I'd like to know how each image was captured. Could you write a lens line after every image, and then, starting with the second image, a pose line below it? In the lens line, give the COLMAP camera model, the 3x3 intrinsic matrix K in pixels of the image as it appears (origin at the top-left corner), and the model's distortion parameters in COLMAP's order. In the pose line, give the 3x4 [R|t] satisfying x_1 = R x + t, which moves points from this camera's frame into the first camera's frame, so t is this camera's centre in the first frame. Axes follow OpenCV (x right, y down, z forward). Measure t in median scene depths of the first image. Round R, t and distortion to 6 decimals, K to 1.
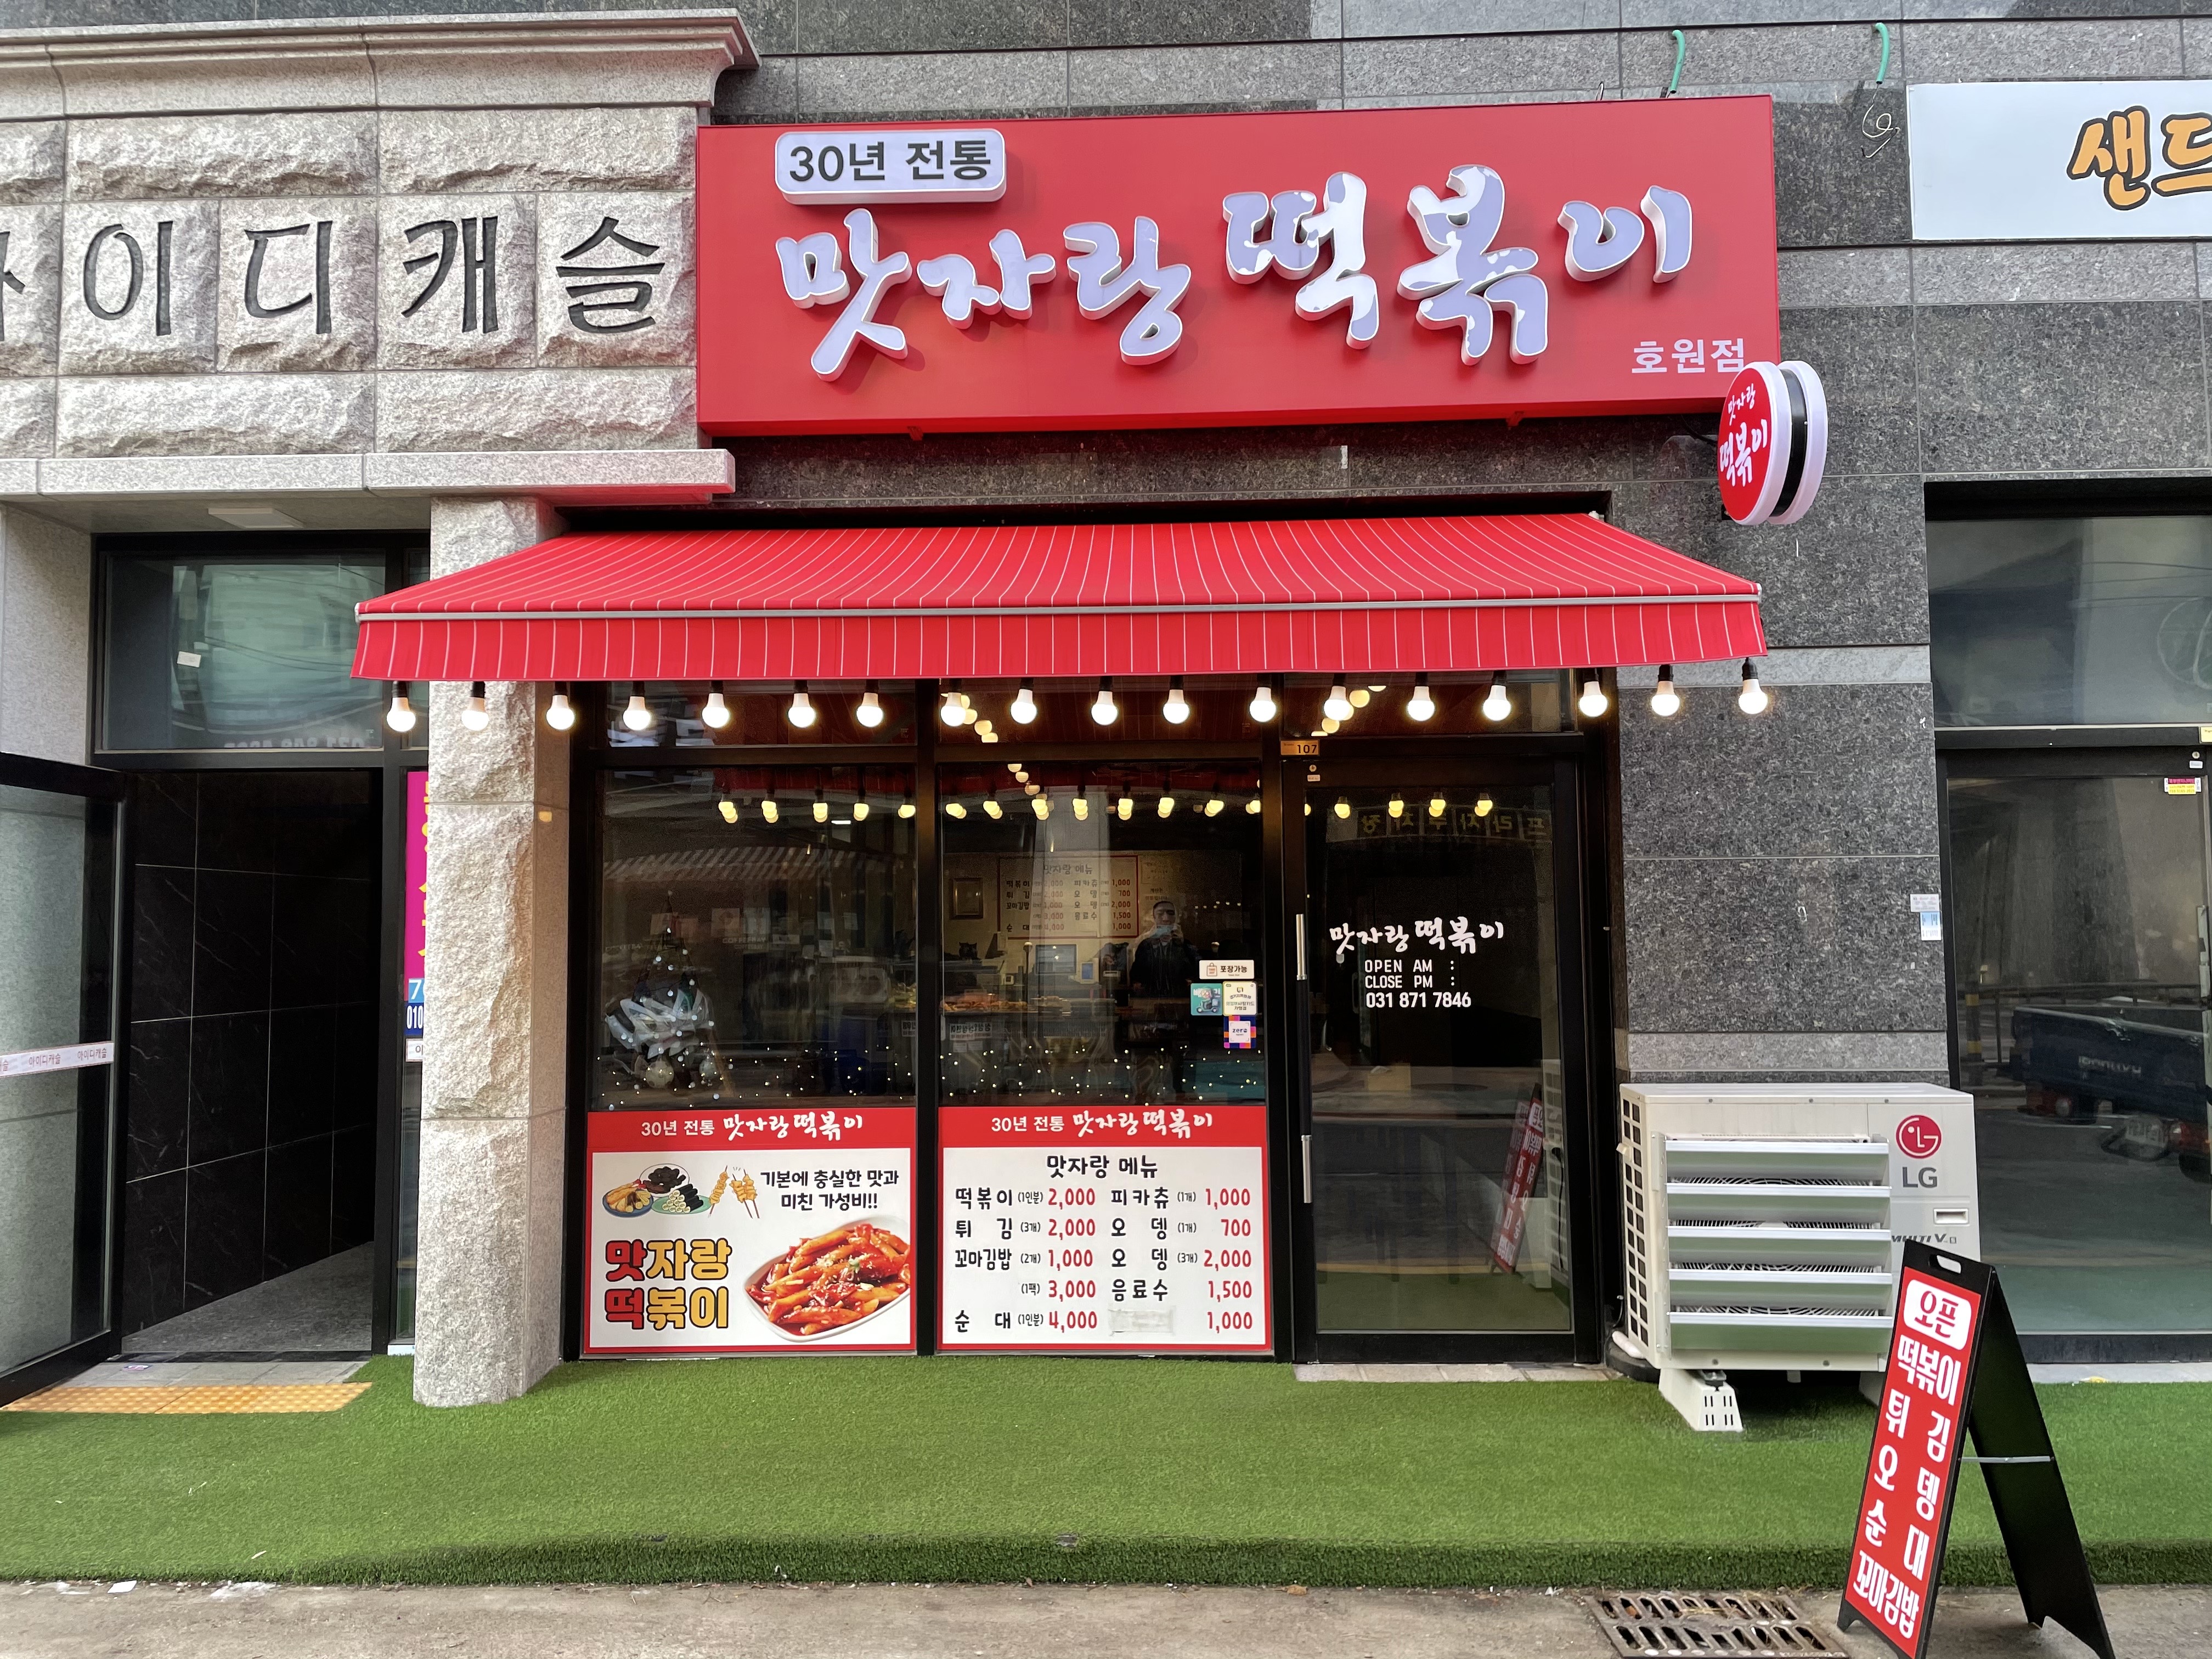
lens RADIAL K [[1755.6, 0, 1106.0], [0, 1755.6, 829.5], [0, 0, 1]] dist [0.080383, -0.105282]
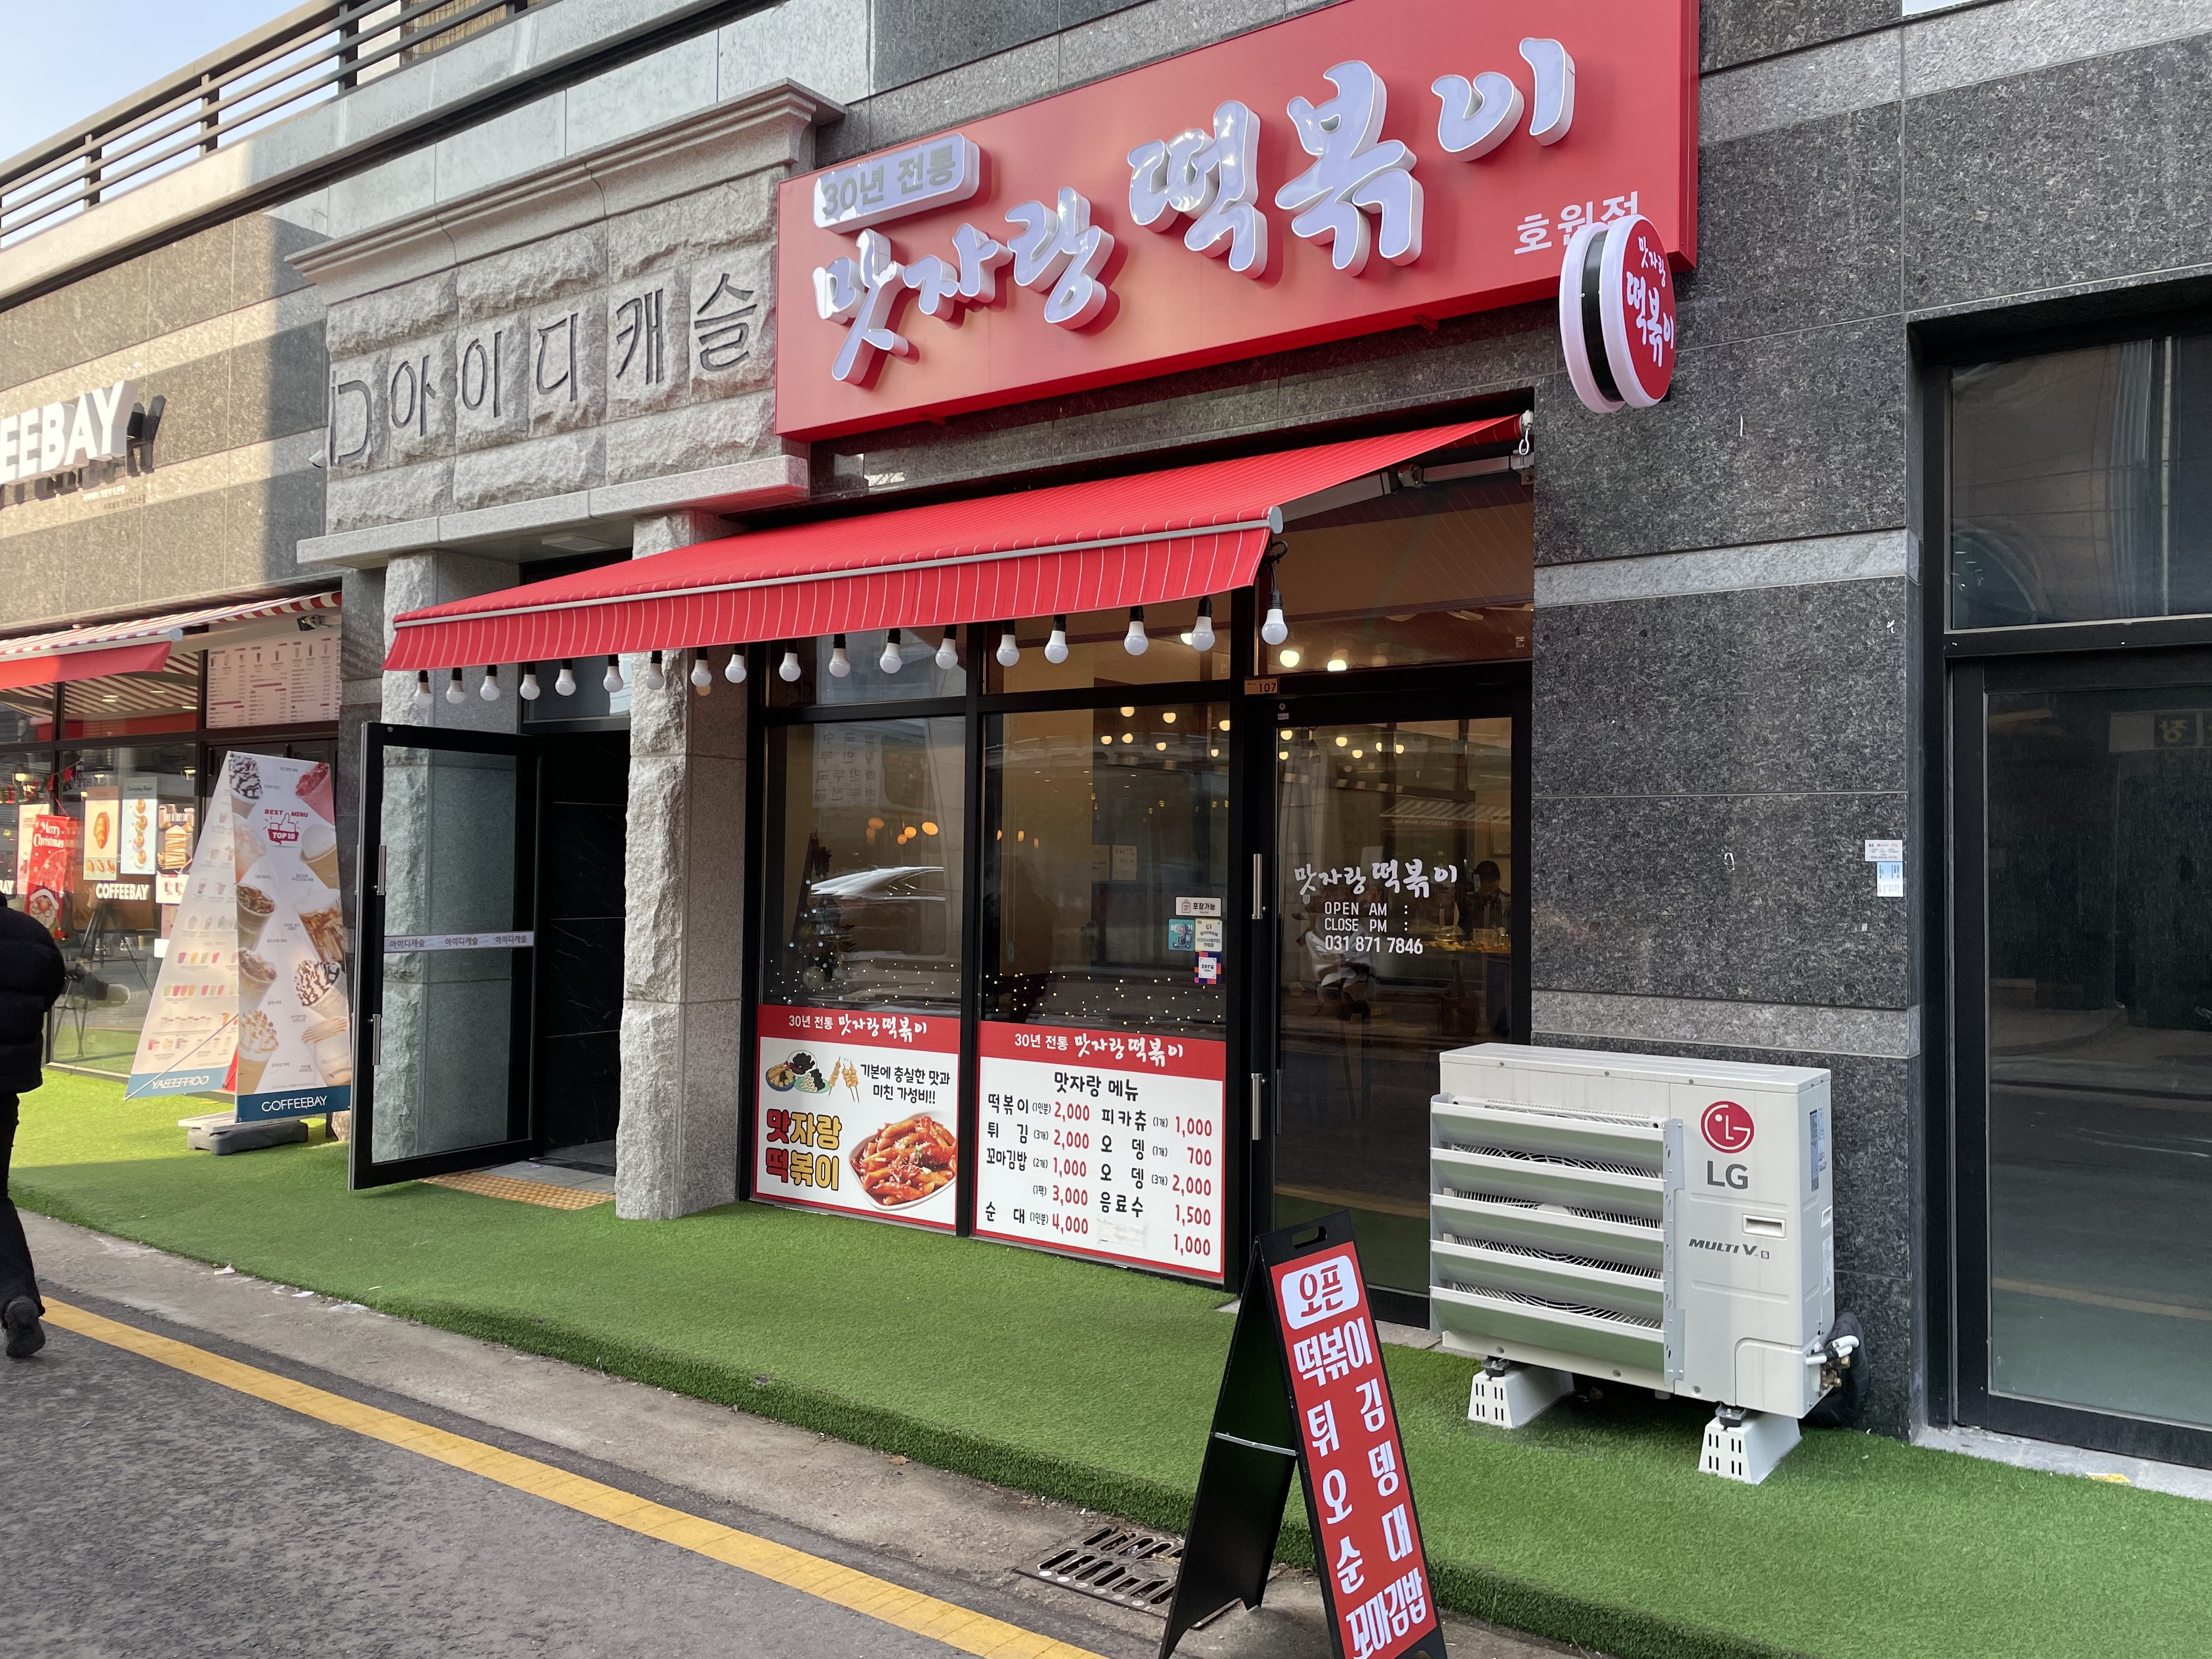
lens RADIAL K [[1755.6, 0, 1106.0], [0, 1755.6, 829.5], [0, 0, 1]] dist [0.080383, -0.105282]
pose [[0.821960, 0.008084, -0.569488, 0.623628], [0.012838, 0.999382, 0.032715, 0.000722], [0.569400, -0.034202, 0.821348, 0.133997]]
